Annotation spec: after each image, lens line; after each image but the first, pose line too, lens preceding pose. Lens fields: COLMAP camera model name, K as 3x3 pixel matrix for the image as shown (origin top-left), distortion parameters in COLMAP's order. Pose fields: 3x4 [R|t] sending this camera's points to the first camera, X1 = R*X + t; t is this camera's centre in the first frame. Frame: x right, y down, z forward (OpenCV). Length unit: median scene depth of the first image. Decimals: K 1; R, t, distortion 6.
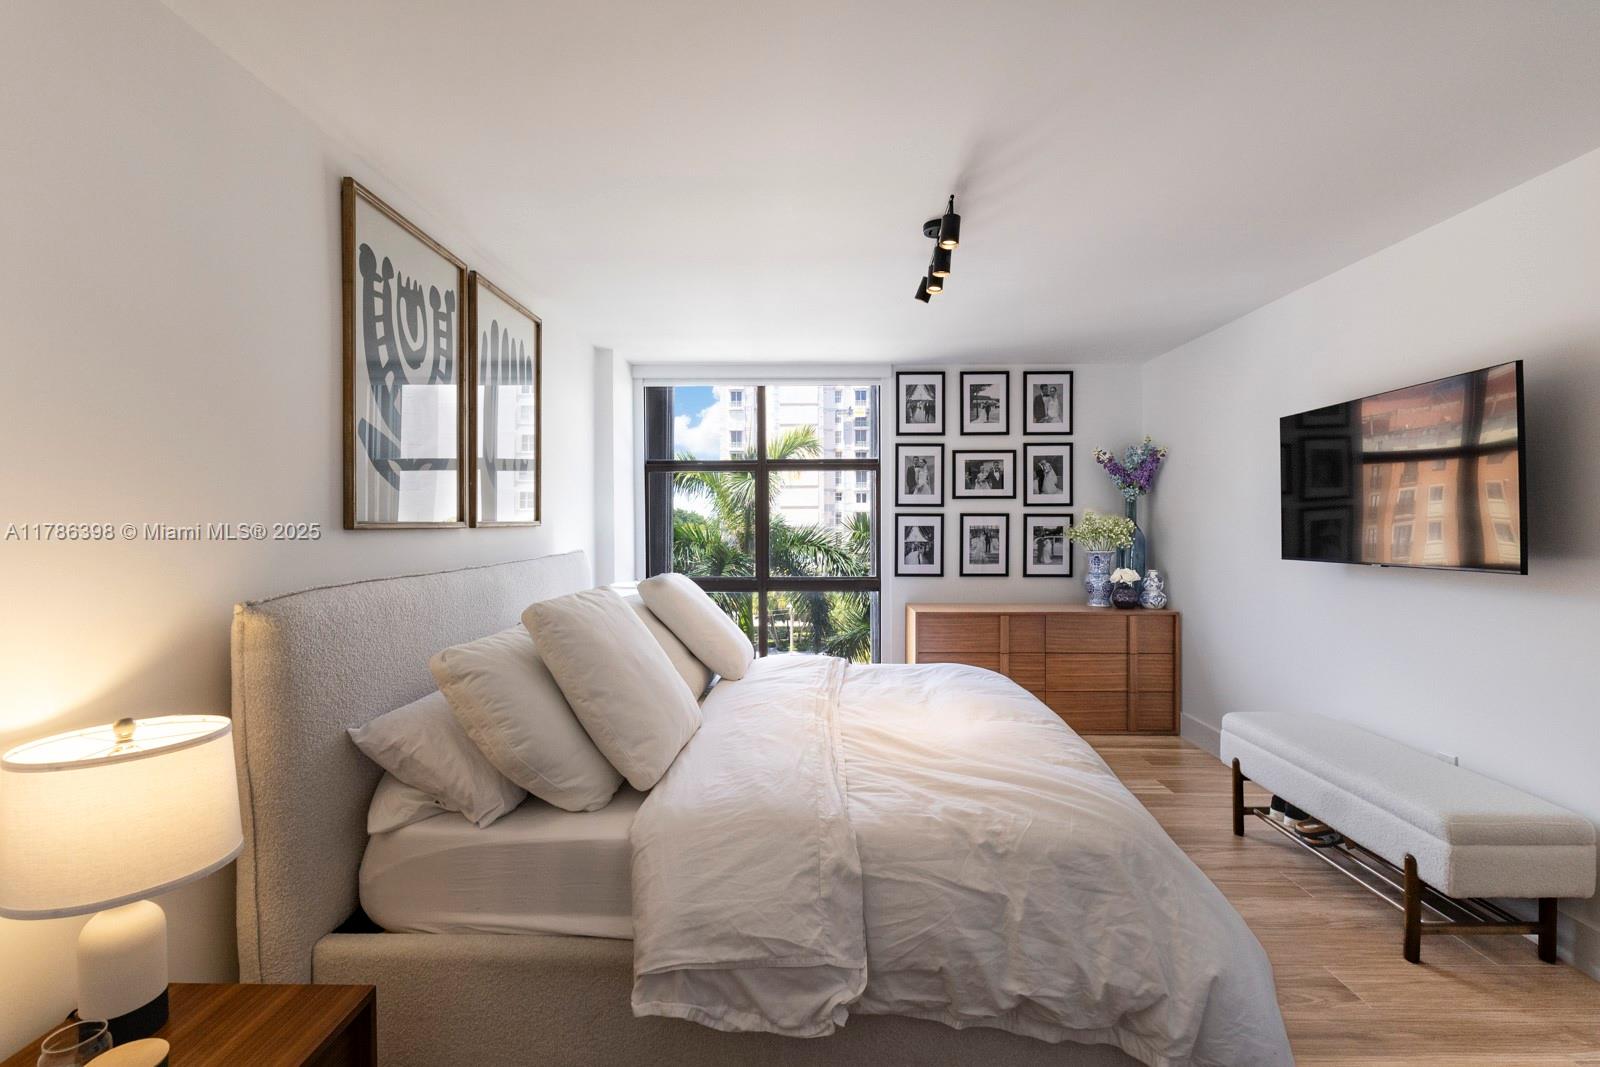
lens RADIAL K [[757.0, 0, 804.0], [0, 757.0, 524.9], [0, 0, 1]] dist [0.001440, 0.000380]
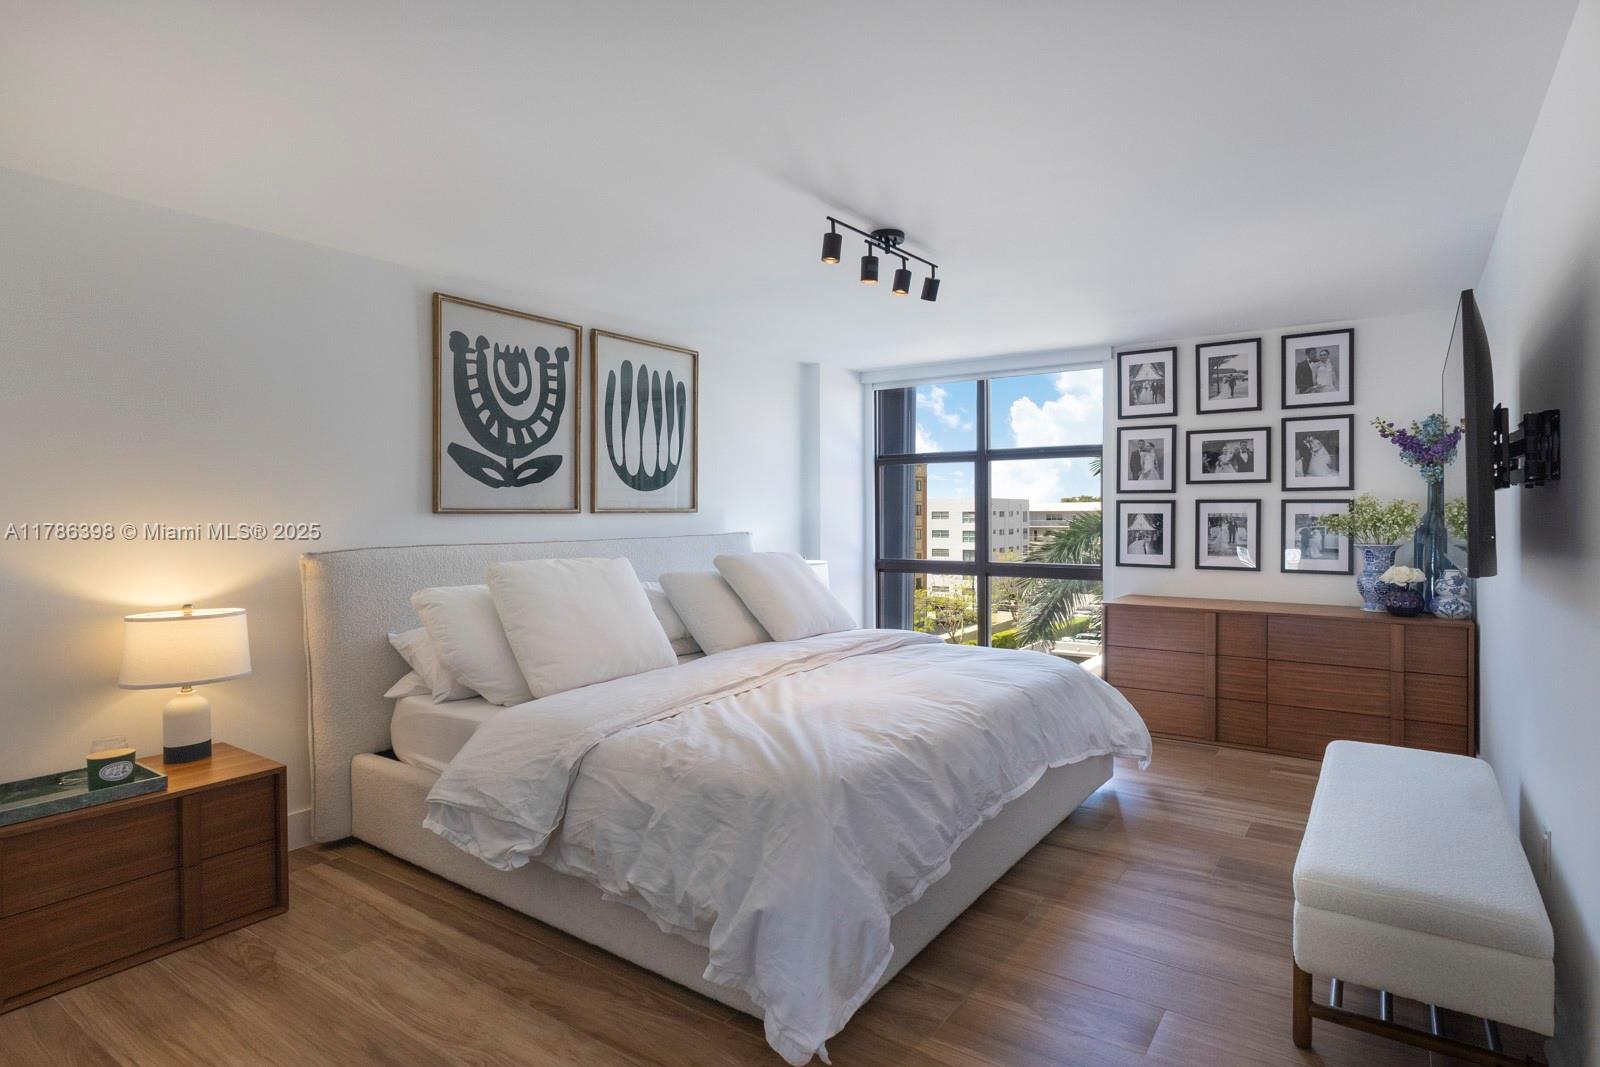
lens RADIAL K [[707.3, 0, 800.7], [0, 707.3, 509.3], [0, 0, 1]] dist [0.003382, 0.000283]
pose [[0.871667, -0.001286, -0.490097, 0.209872], [-0.001305, 0.999987, -0.004945, 0.001087], [0.490097, 0.004950, 0.871654, 0.020831]]
